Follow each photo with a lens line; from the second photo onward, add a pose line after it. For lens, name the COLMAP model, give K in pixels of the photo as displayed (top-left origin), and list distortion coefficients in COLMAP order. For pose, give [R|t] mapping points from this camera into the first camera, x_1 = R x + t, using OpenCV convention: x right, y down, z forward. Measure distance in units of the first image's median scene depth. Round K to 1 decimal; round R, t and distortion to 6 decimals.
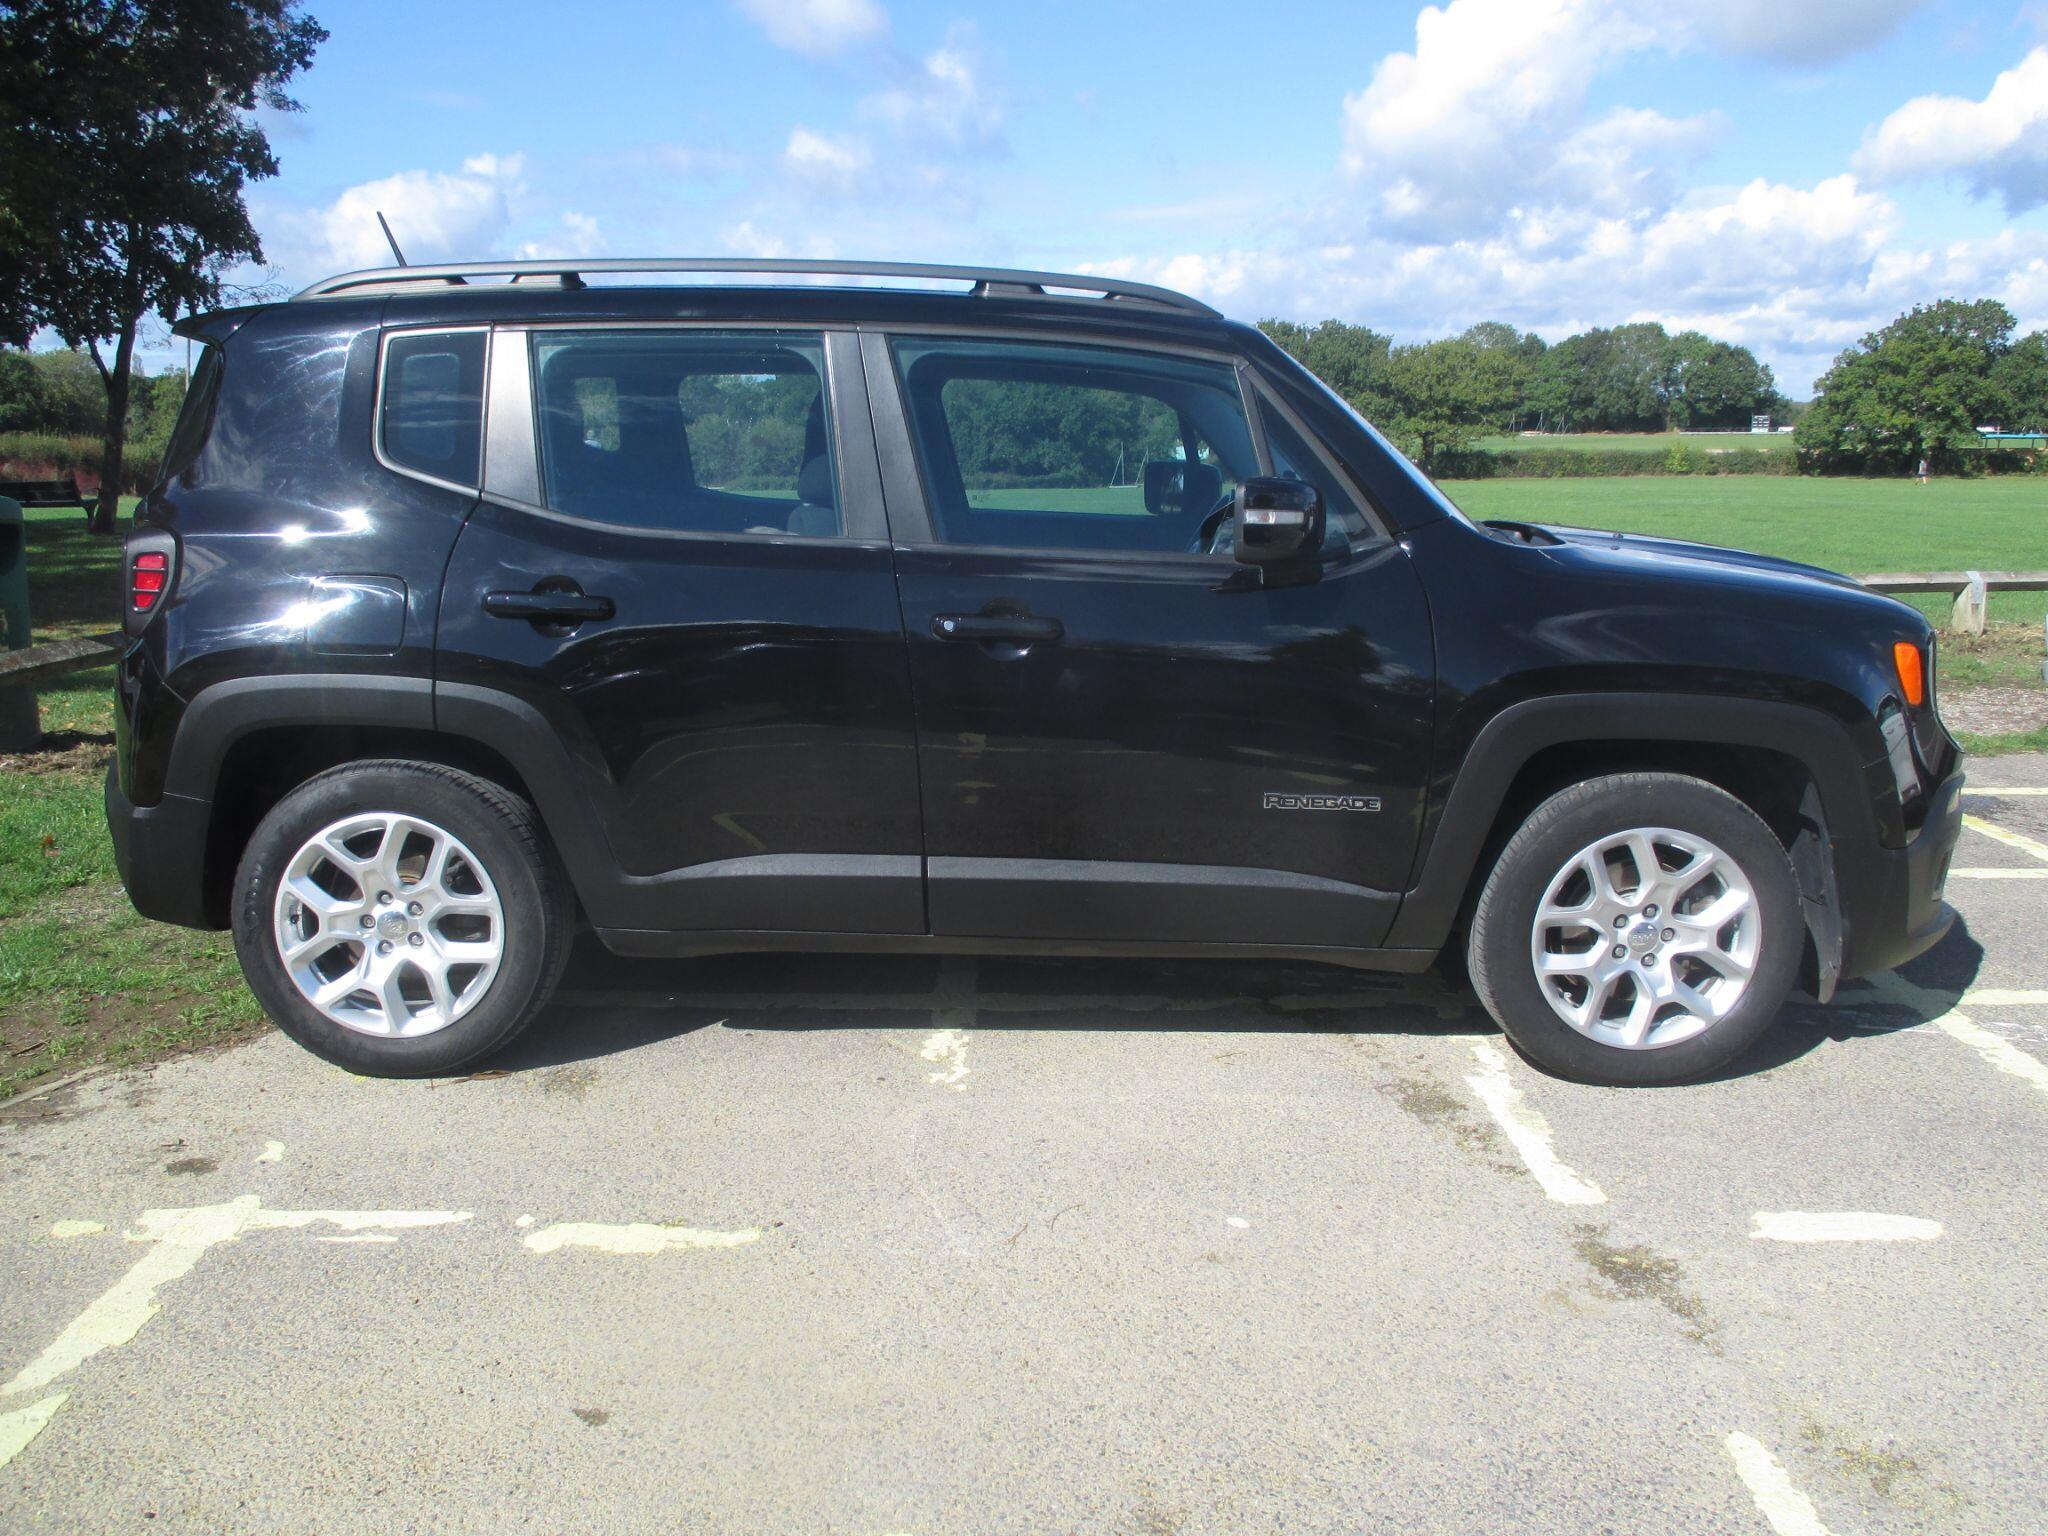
lens RADIAL K [[1688.6, 0, 1027.2], [0, 1688.6, 900.0], [0, 0, 1]] dist [-0.027998, 0.000892]
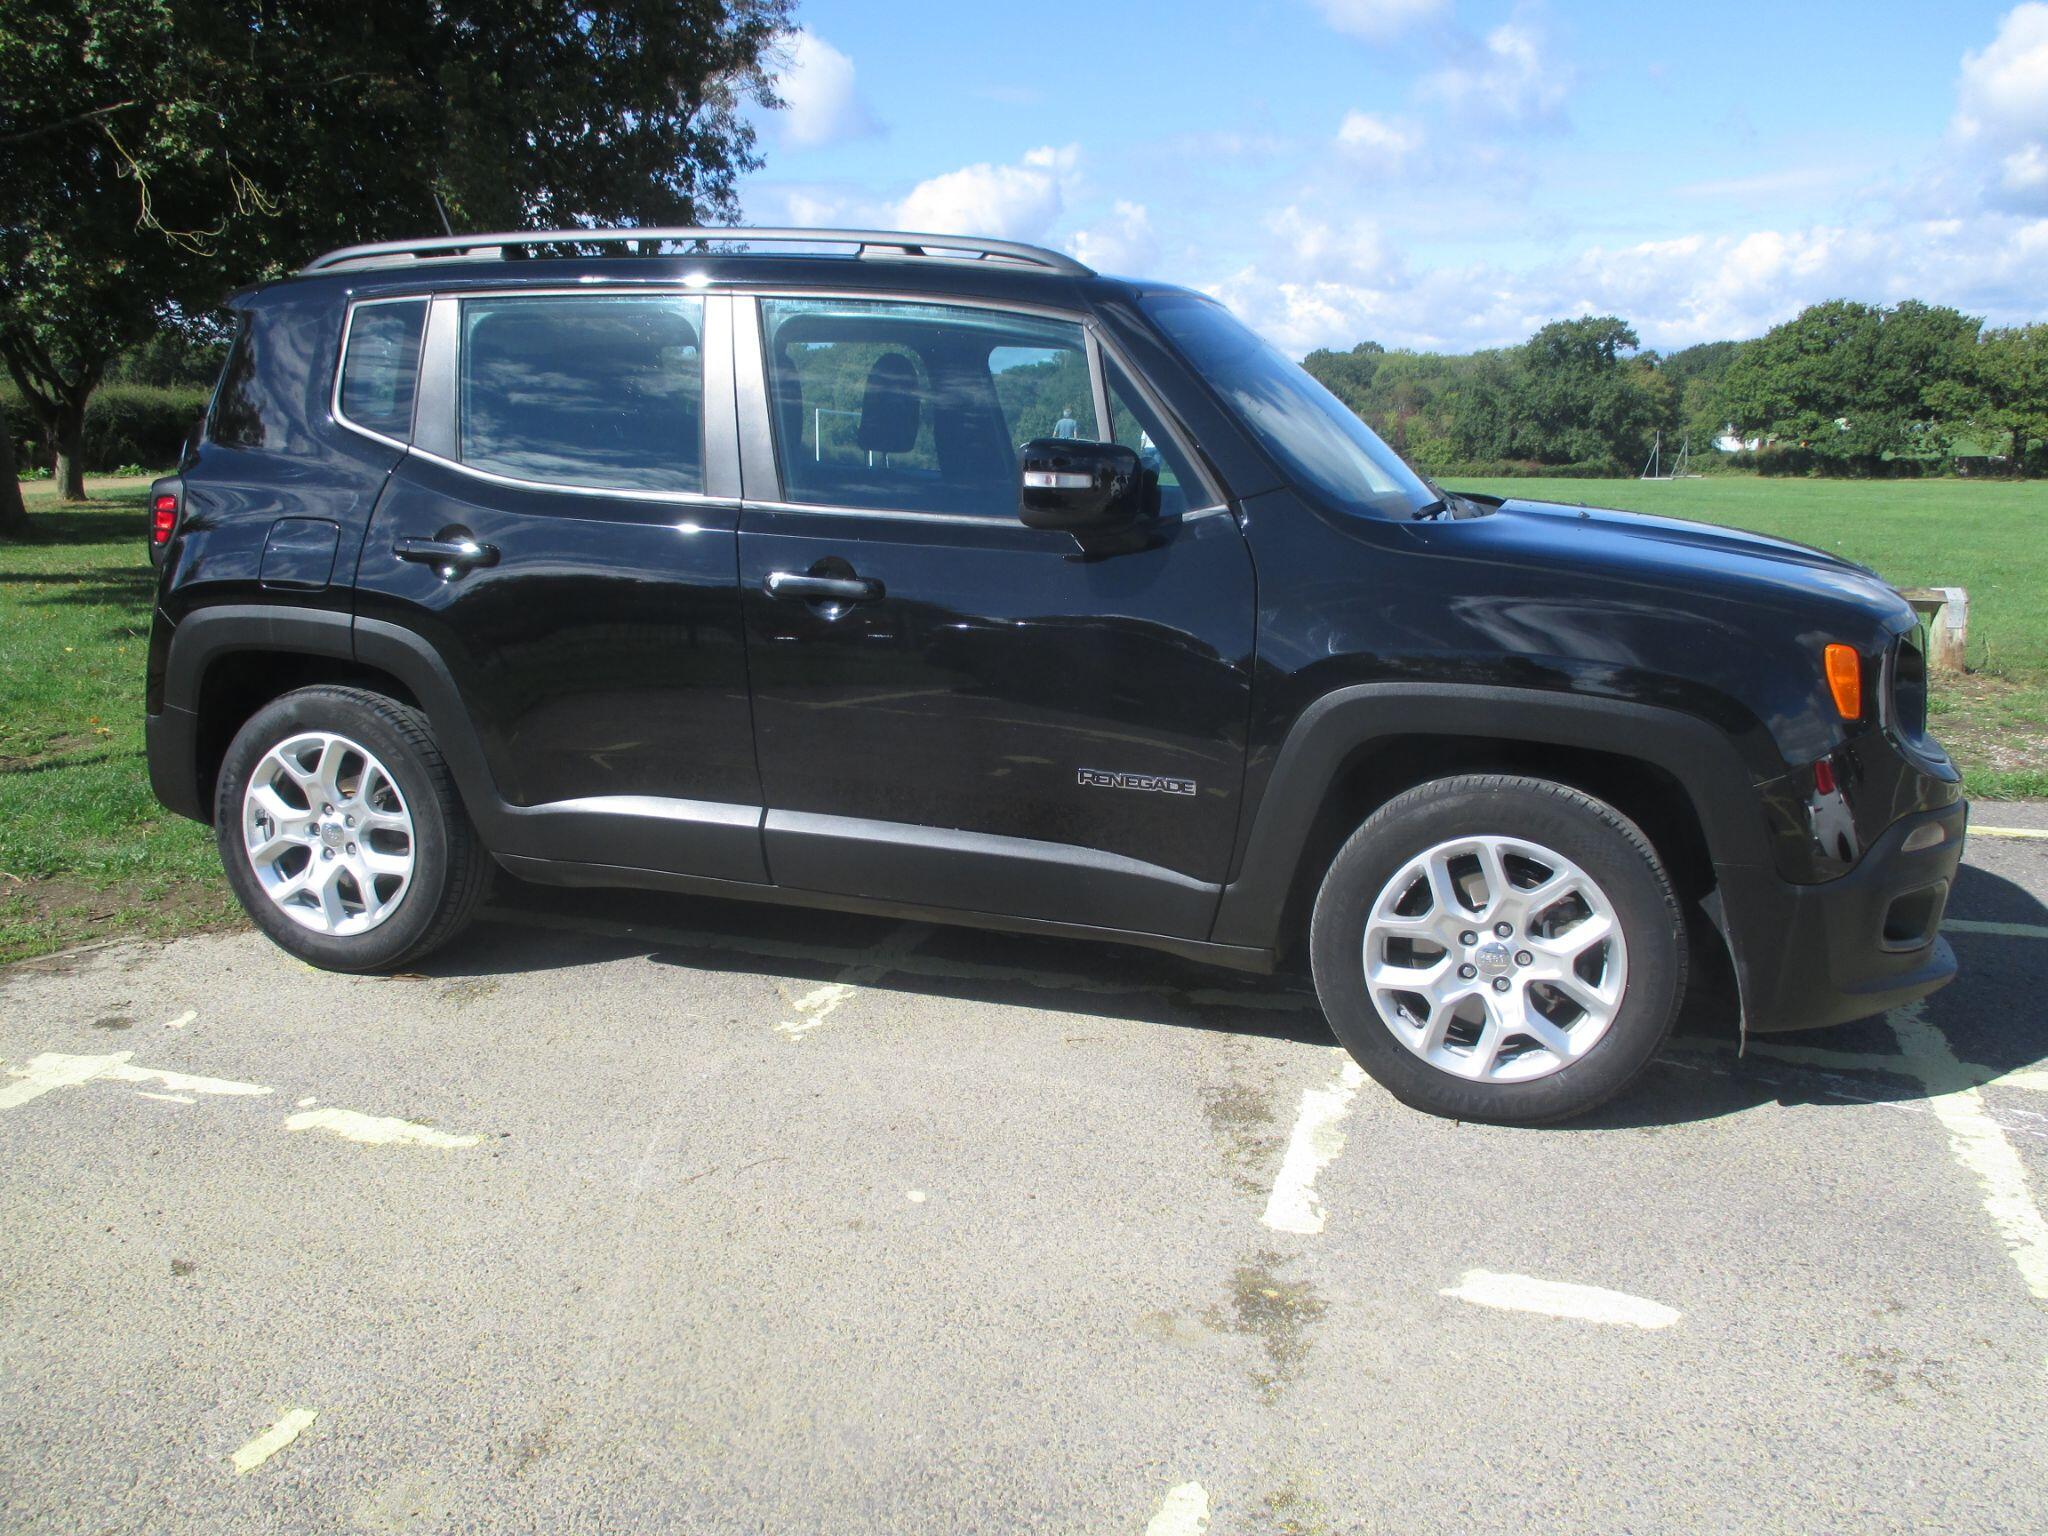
lens RADIAL K [[1693.4, 0, 1024.2], [0, 1693.4, 876.3], [0, 0, 1]] dist [-0.027097, -0.002559]
pose [[0.953548, 0.086640, -0.288512, 0.381374], [-0.088103, 0.996080, 0.007939, -0.006314], [0.288068, 0.017849, 0.957444, 0.060368]]
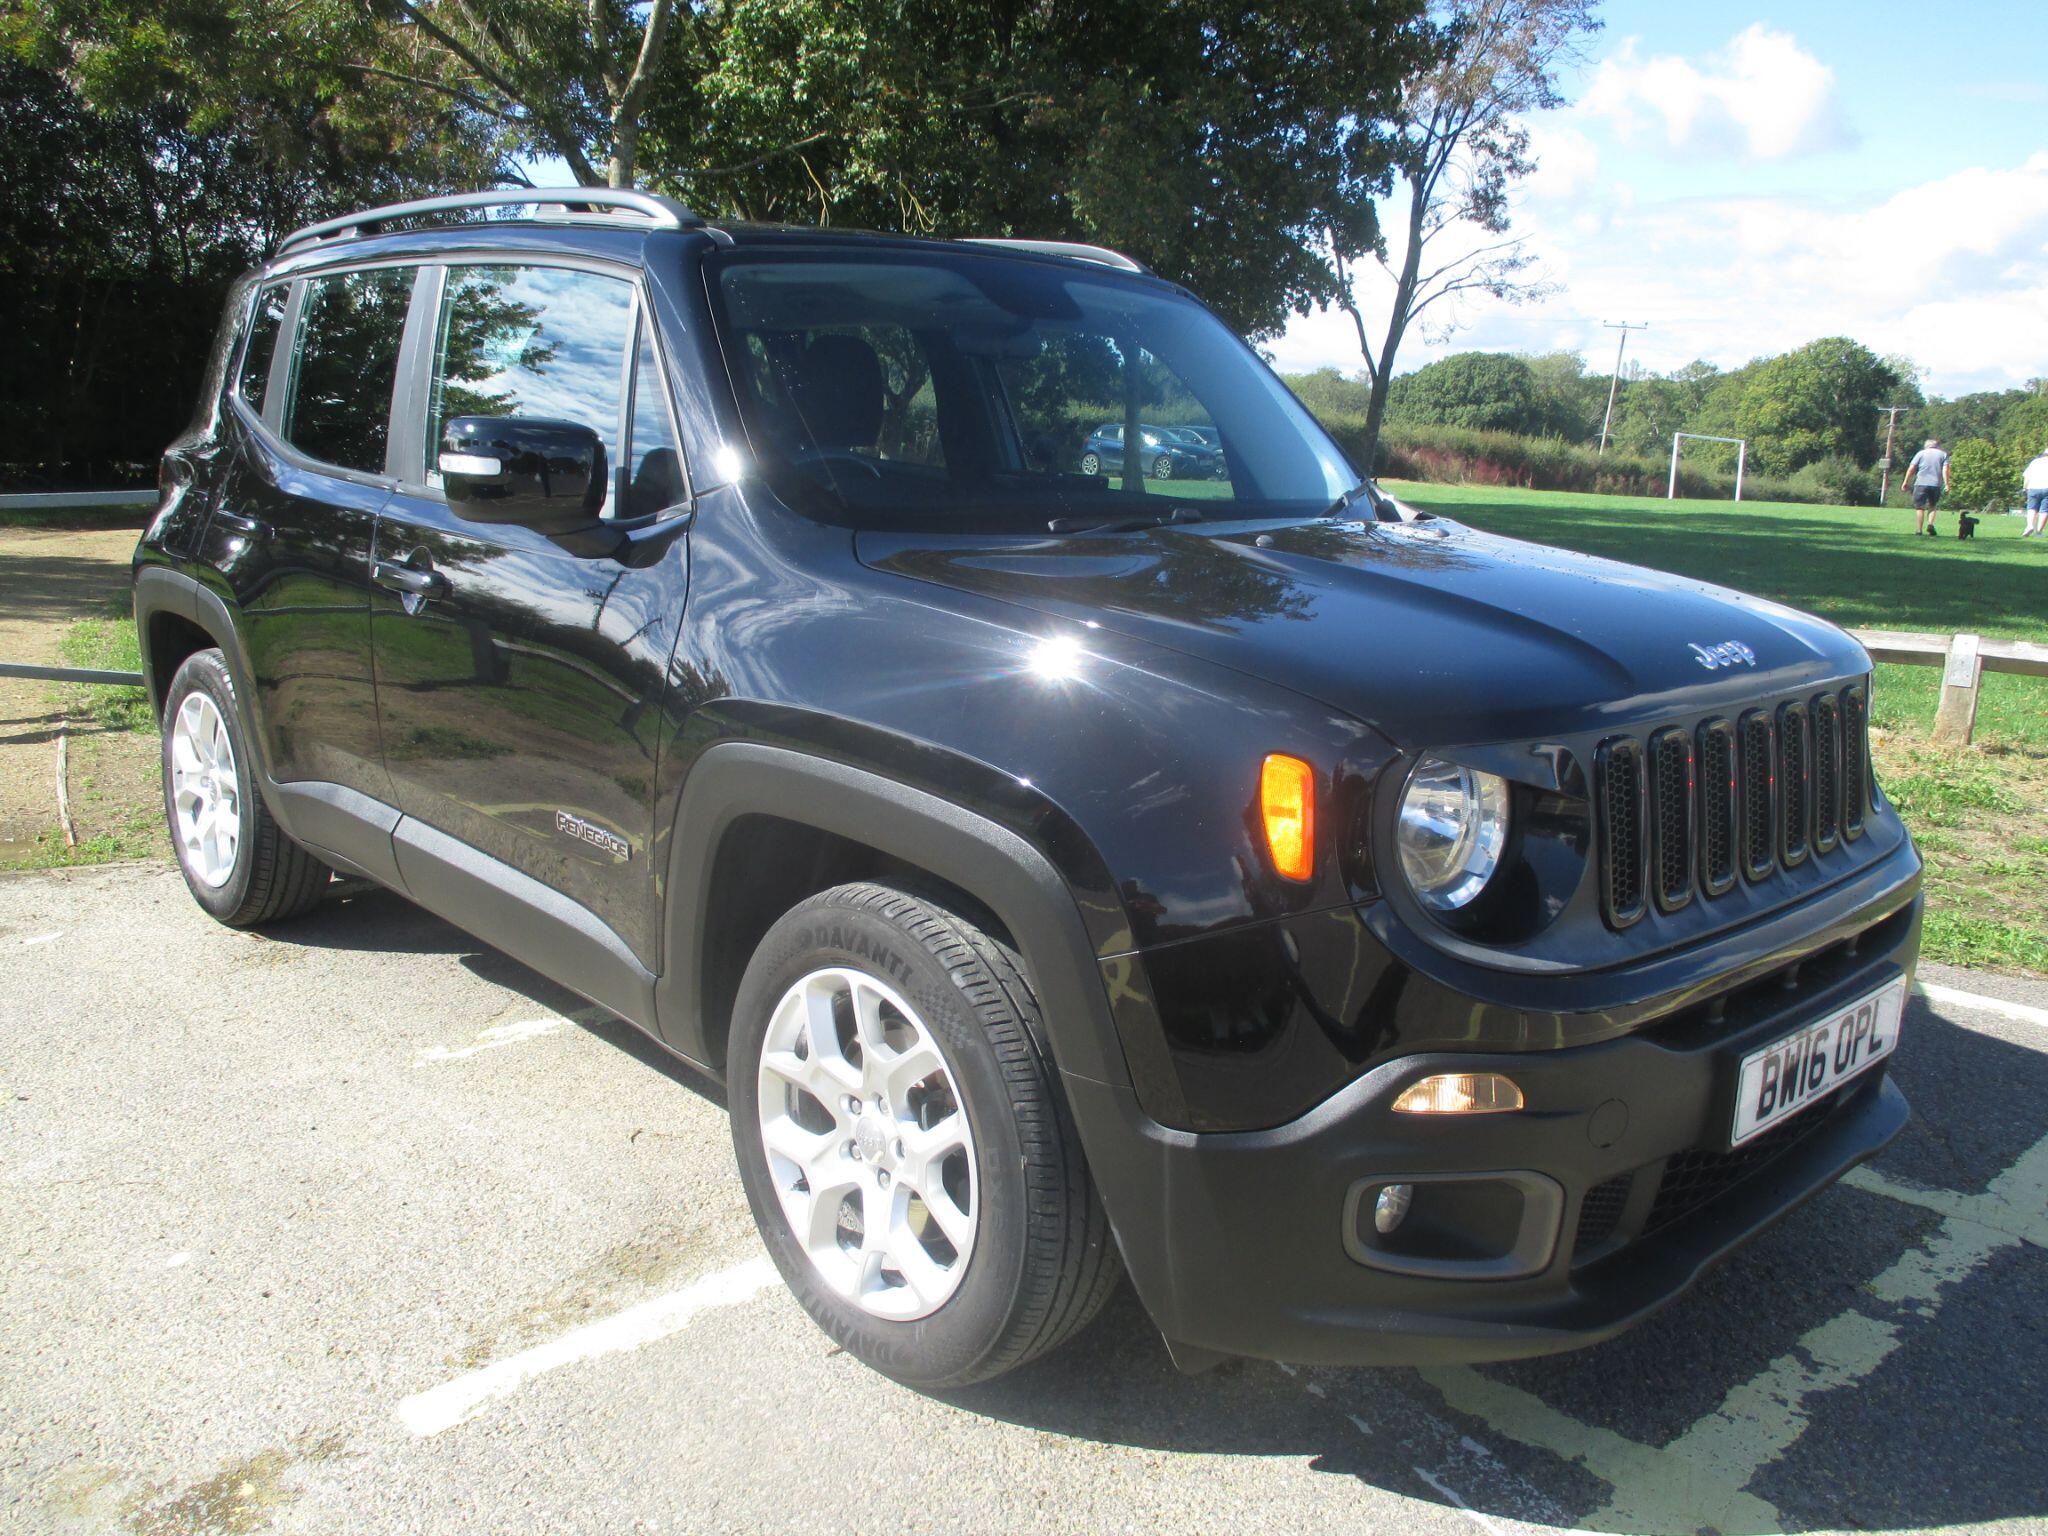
lens RADIAL K [[1685.4, 0, 1023.3], [0, 1685.4, 874.0], [0, 0, 1]] dist [-0.027916, -0.003097]
pose [[0.683338, 0.206076, -0.700416, 0.832378], [-0.218439, 0.973102, 0.073193, -0.136386], [0.696659, 0.102983, 0.709972, 0.563984]]
